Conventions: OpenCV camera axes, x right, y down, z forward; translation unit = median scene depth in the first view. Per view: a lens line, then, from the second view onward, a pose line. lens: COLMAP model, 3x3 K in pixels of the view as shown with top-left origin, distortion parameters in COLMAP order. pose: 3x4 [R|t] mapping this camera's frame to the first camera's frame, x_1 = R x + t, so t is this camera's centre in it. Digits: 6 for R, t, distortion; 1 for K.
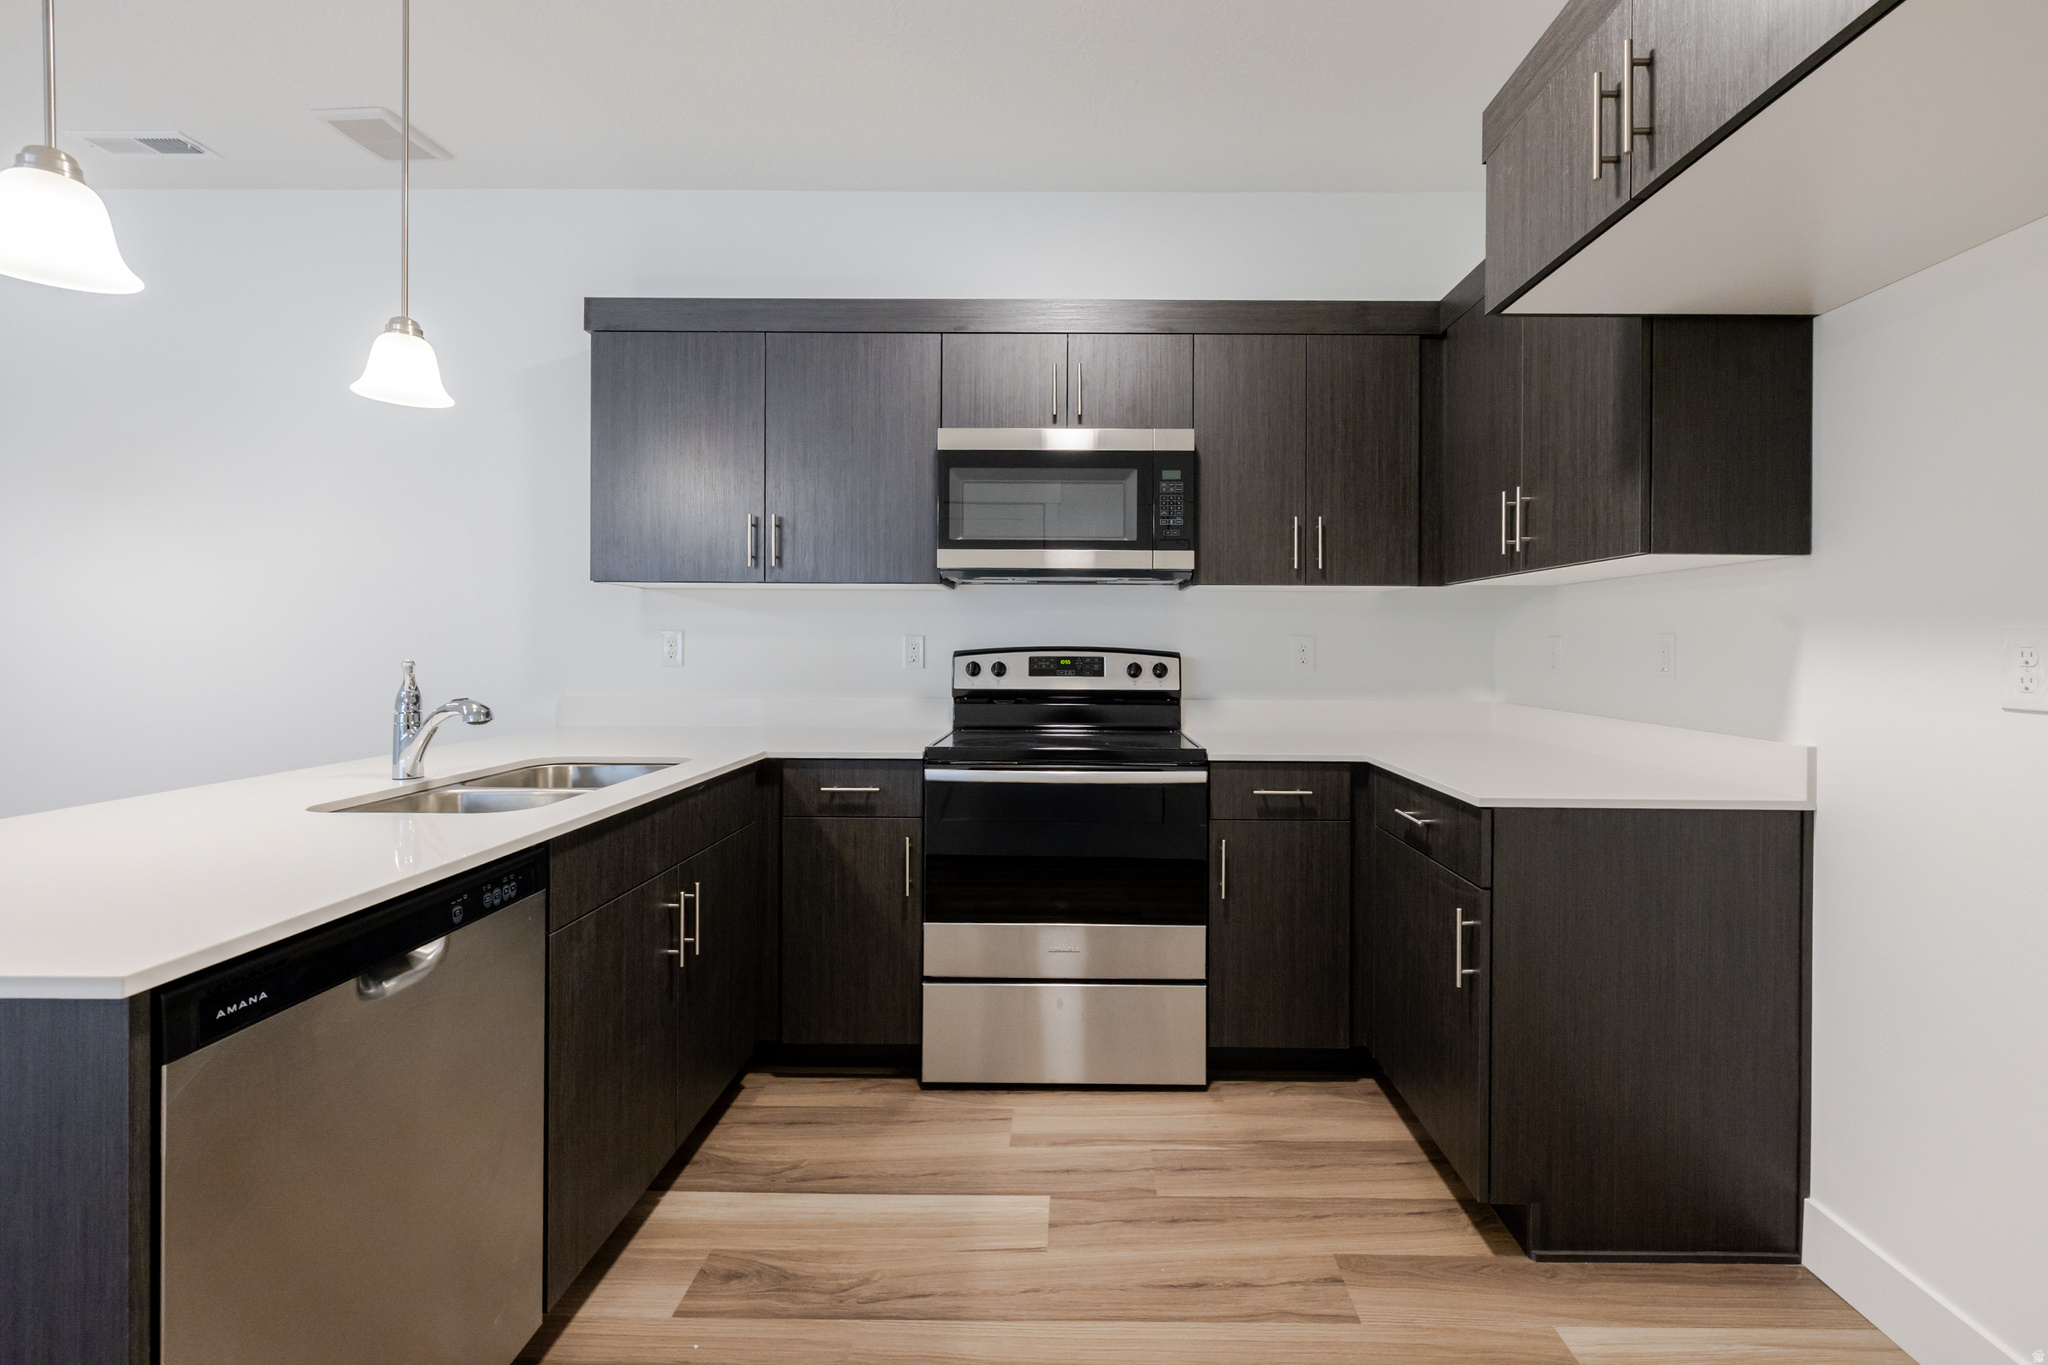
lens RADIAL K [[881.9, 0, 1056.4], [0, 881.9, 654.1], [0, 0, 1]] dist [-0.005427, -0.000301]
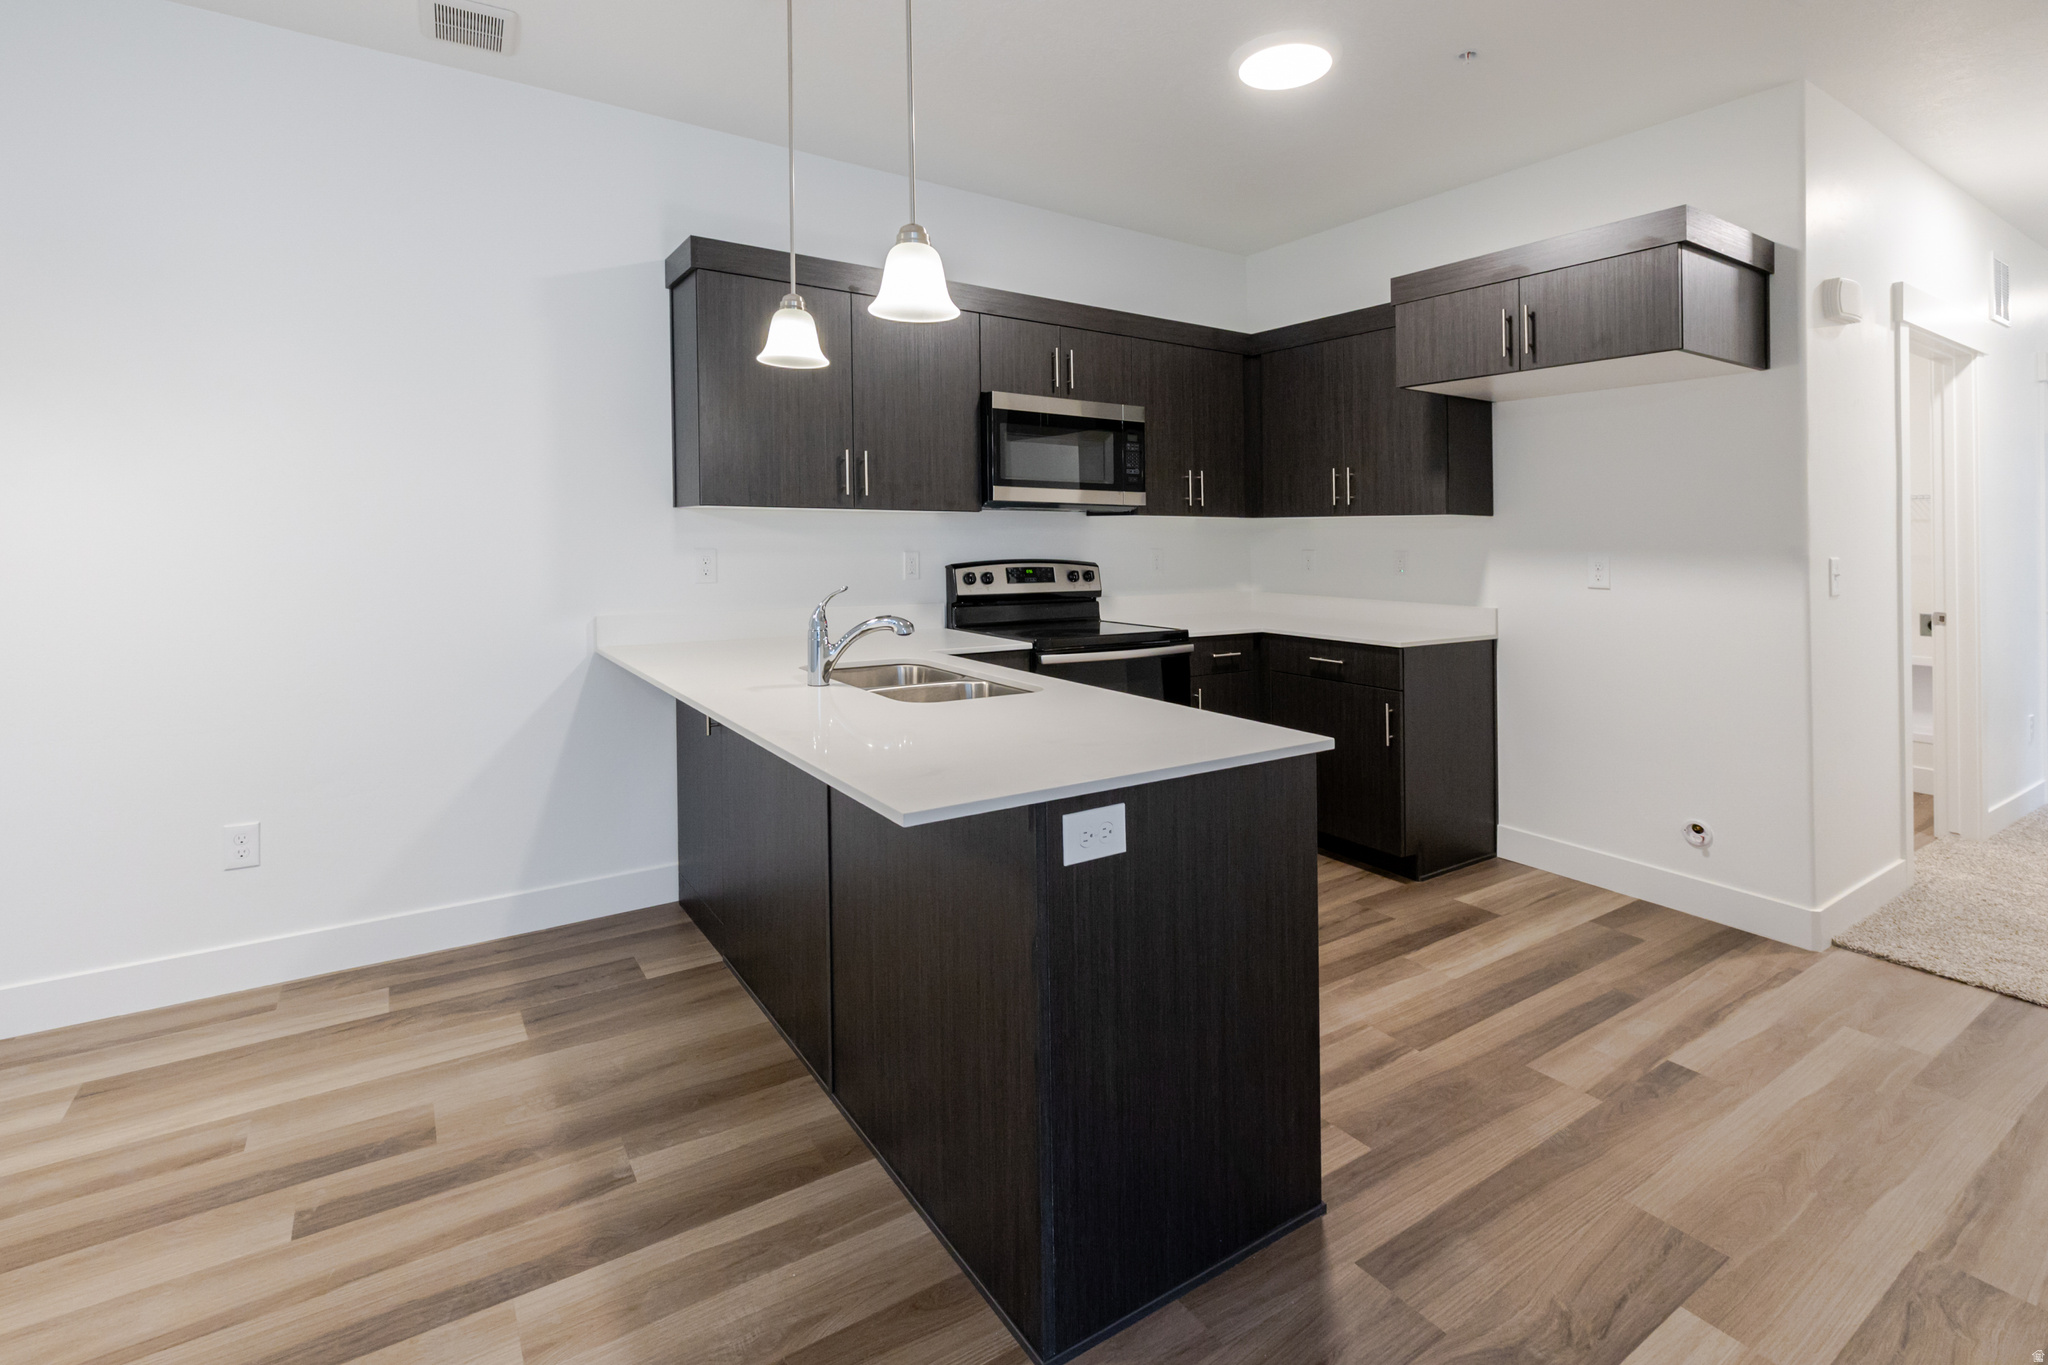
lens RADIAL K [[929.6, 0, 986.9], [0, 929.6, 548.0], [0, 0, 1]] dist [-0.000543, 0.000309]
pose [[0.830885, -0.004570, 0.556425, -0.888231], [0.005025, 0.999987, 0.000709, -0.029717], [-0.556421, 0.002207, 0.830898, -0.107262]]
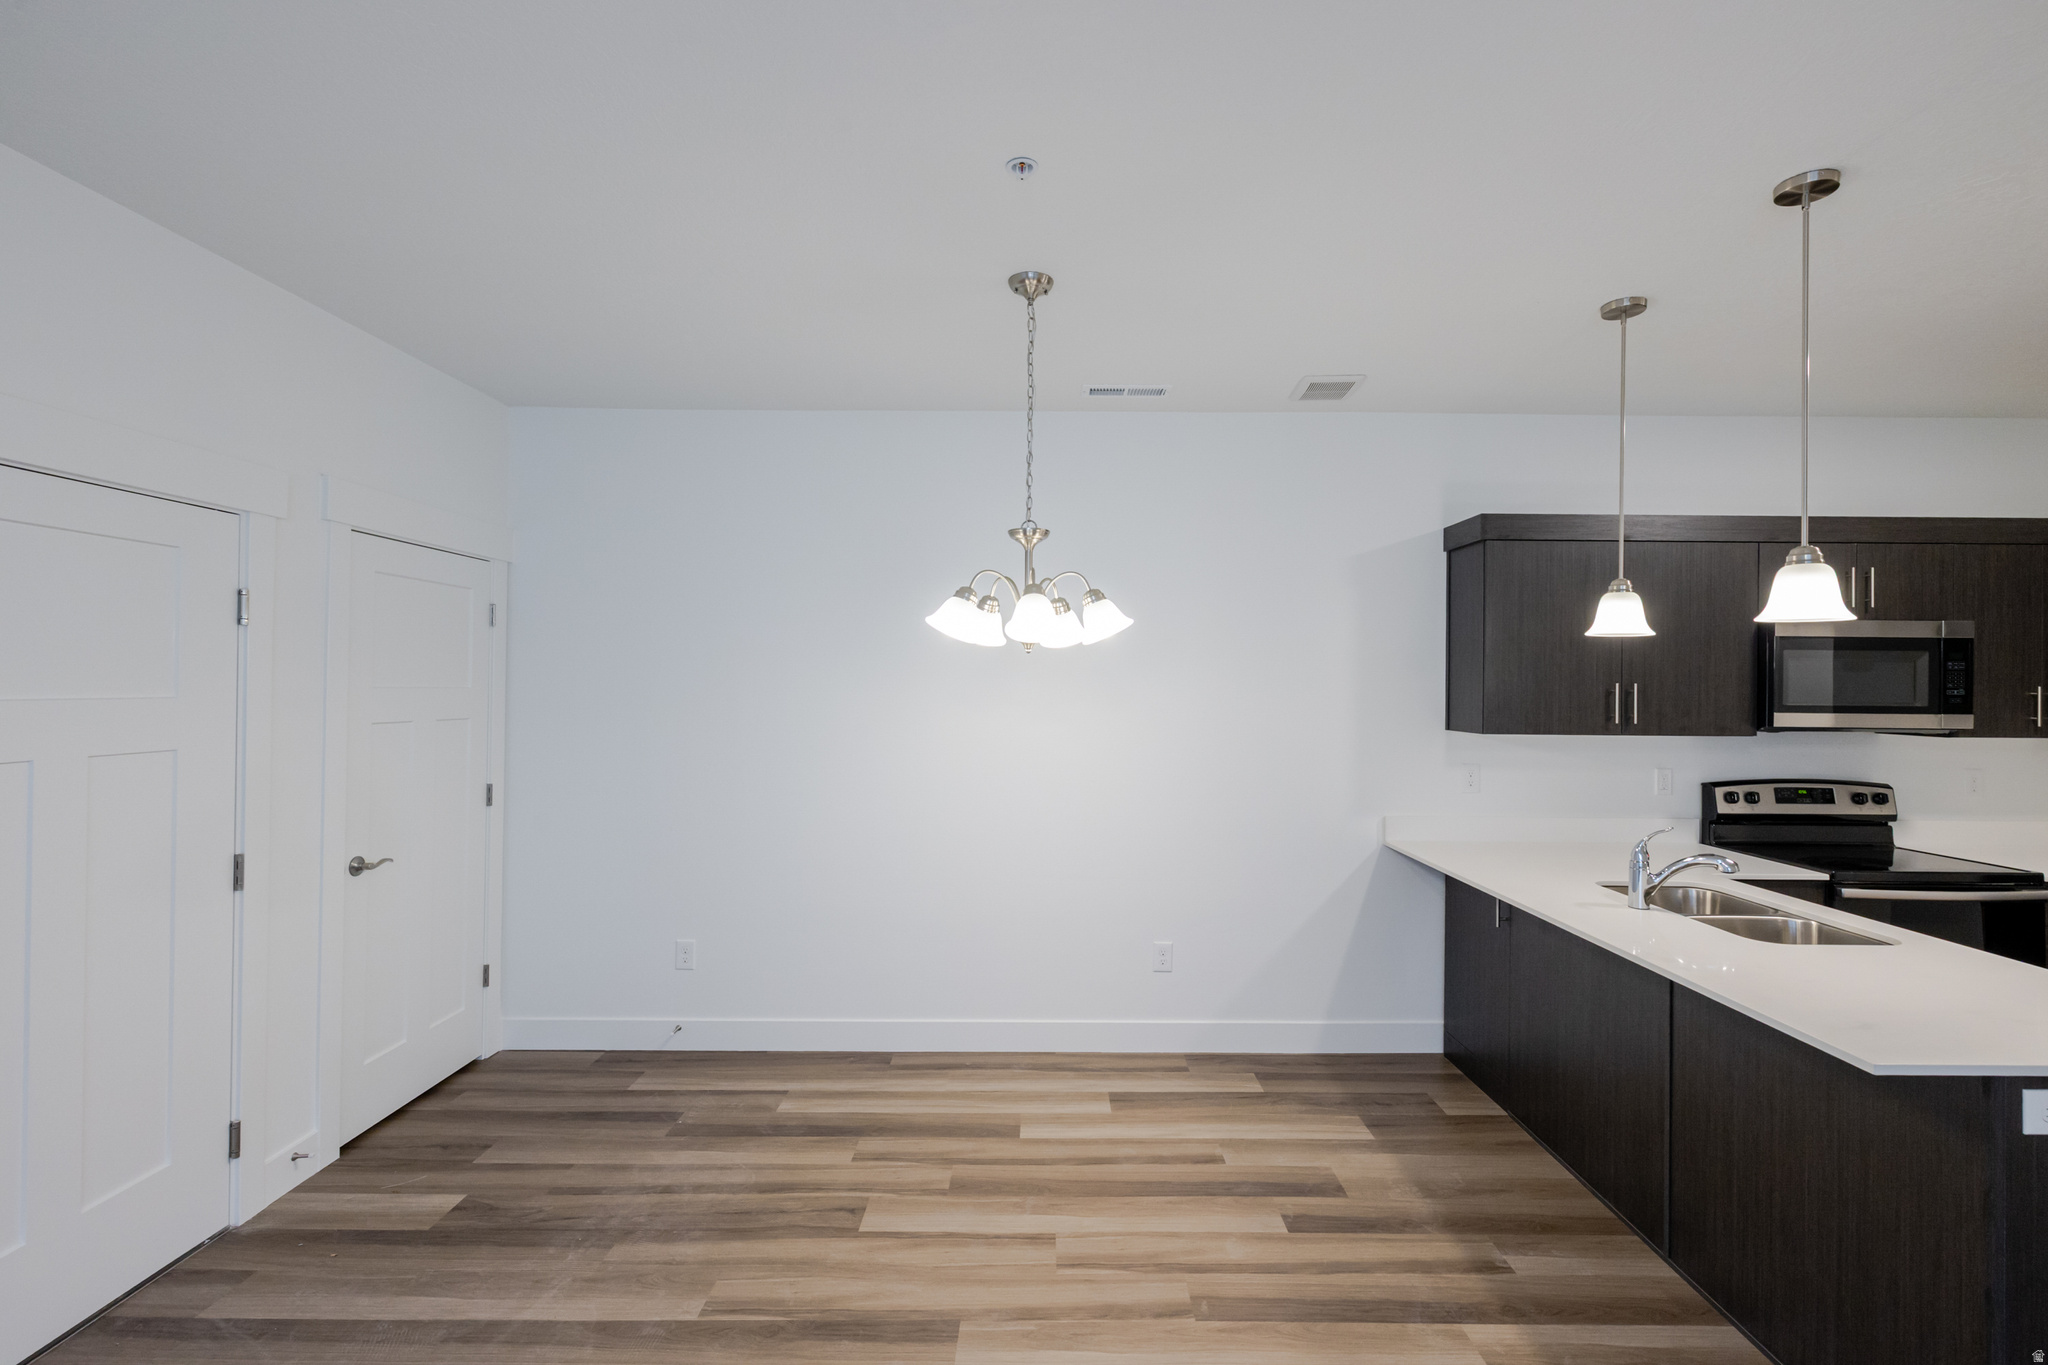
lens RADIAL K [[886.7, 0, 1034.2], [0, 886.7, 694.7], [0, 0, 1]] dist [0.001299, -0.000430]
pose [[0.999587, 0.005872, 0.028139, -1.250957], [-0.005968, 0.999977, 0.003356, -0.142143], [-0.028119, -0.003522, 0.999598, -0.263519]]
